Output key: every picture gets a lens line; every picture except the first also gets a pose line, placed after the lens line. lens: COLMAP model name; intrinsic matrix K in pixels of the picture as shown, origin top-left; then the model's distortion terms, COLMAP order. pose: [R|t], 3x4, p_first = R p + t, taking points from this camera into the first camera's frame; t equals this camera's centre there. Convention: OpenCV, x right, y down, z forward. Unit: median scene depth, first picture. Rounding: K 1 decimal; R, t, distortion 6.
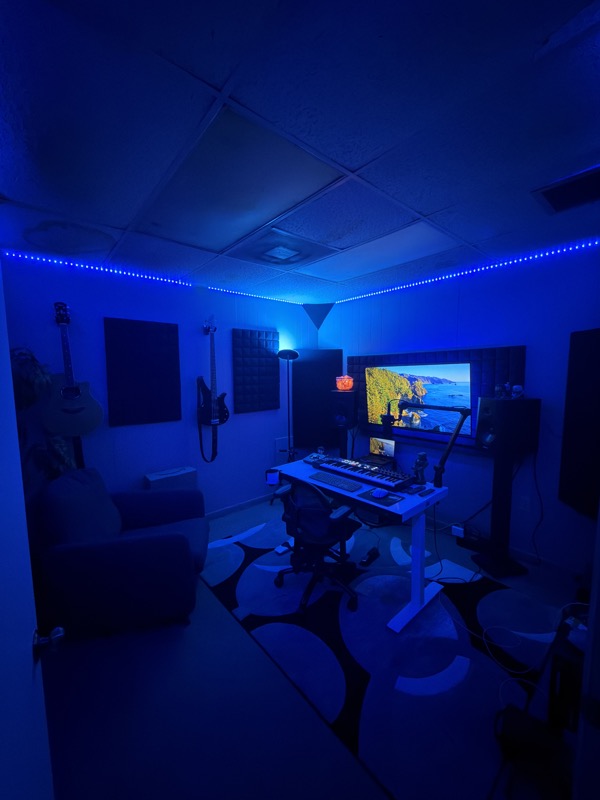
lens RADIAL K [[318.9, 0, 298.8], [0, 318.9, 401.5], [0, 0, 1]] dist [0.000298, -0.000025]
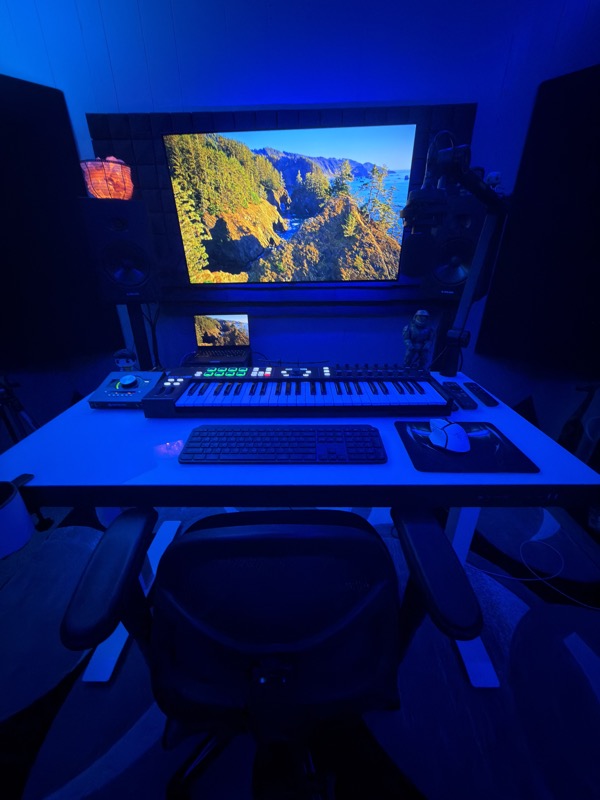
lens RADIAL K [[318.9, 0, 298.8], [0, 318.9, 401.5], [0, 0, 1]] dist [0.000298, -0.000025]
pose [[0.672496, -0.306520, 0.673643, -0.055425], [0.066153, 0.931456, 0.357789, 0.083221], [-0.737138, -0.196049, 0.646678, 0.631113]]
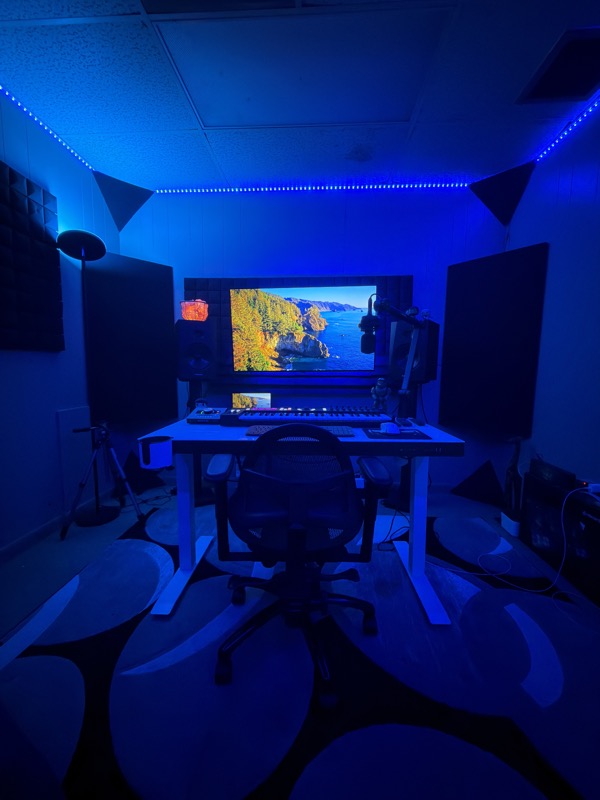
lens RADIAL K [[318.9, 0, 298.8], [0, 318.9, 401.5], [0, 0, 1]] dist [0.000298, -0.000025]
pose [[0.687165, -0.052370, 0.724612, -0.231645], [0.050228, 0.998437, 0.024528, 0.144984], [-0.724763, 0.019541, 0.688721, 0.483412]]
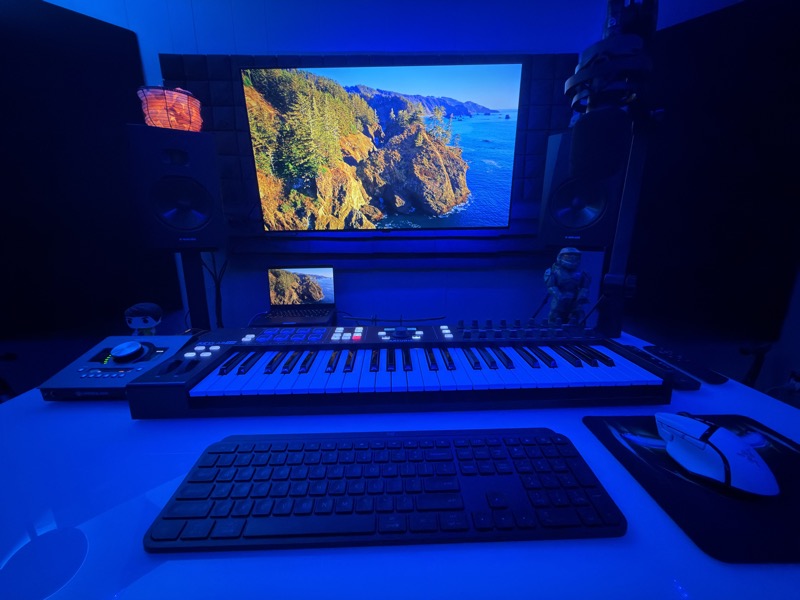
lens RADIAL K [[318.9, 0, 400.0], [0, 318.9, 300.0], [0, 0, 1]] dist [0.000298, -0.000025]
pose [[0.638939, -0.166317, 0.751063, 0.014647], [0.065759, 0.984583, 0.162087, 0.115161], [-0.766442, -0.054174, 0.640025, 0.714911]]
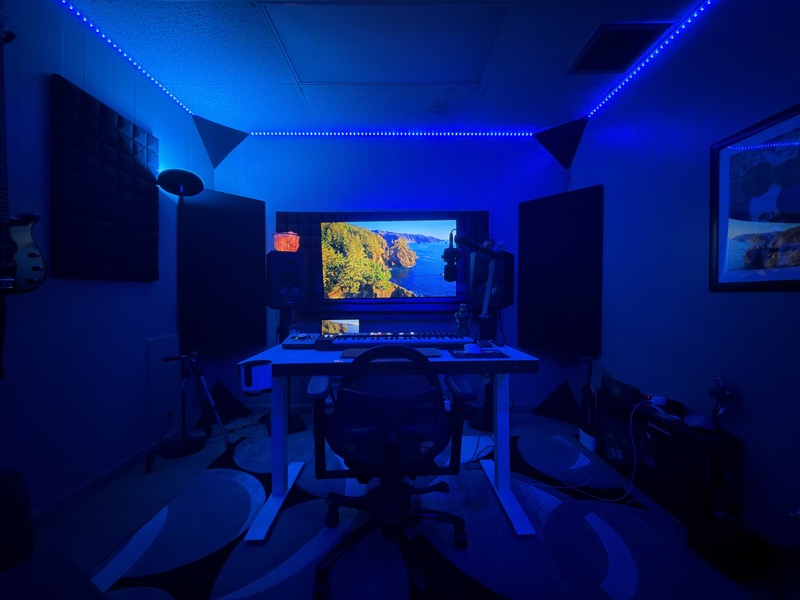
lens RADIAL K [[319.4, 0, 400.0], [0, 319.4, 300.0], [0, 0, 1]] dist [0.000464, -0.000098]
pose [[0.644429, 0.005696, 0.764643, -0.270468], [0.064290, 0.996028, -0.061602, 0.147611], [-0.761957, 0.088857, 0.641503, 0.462331]]
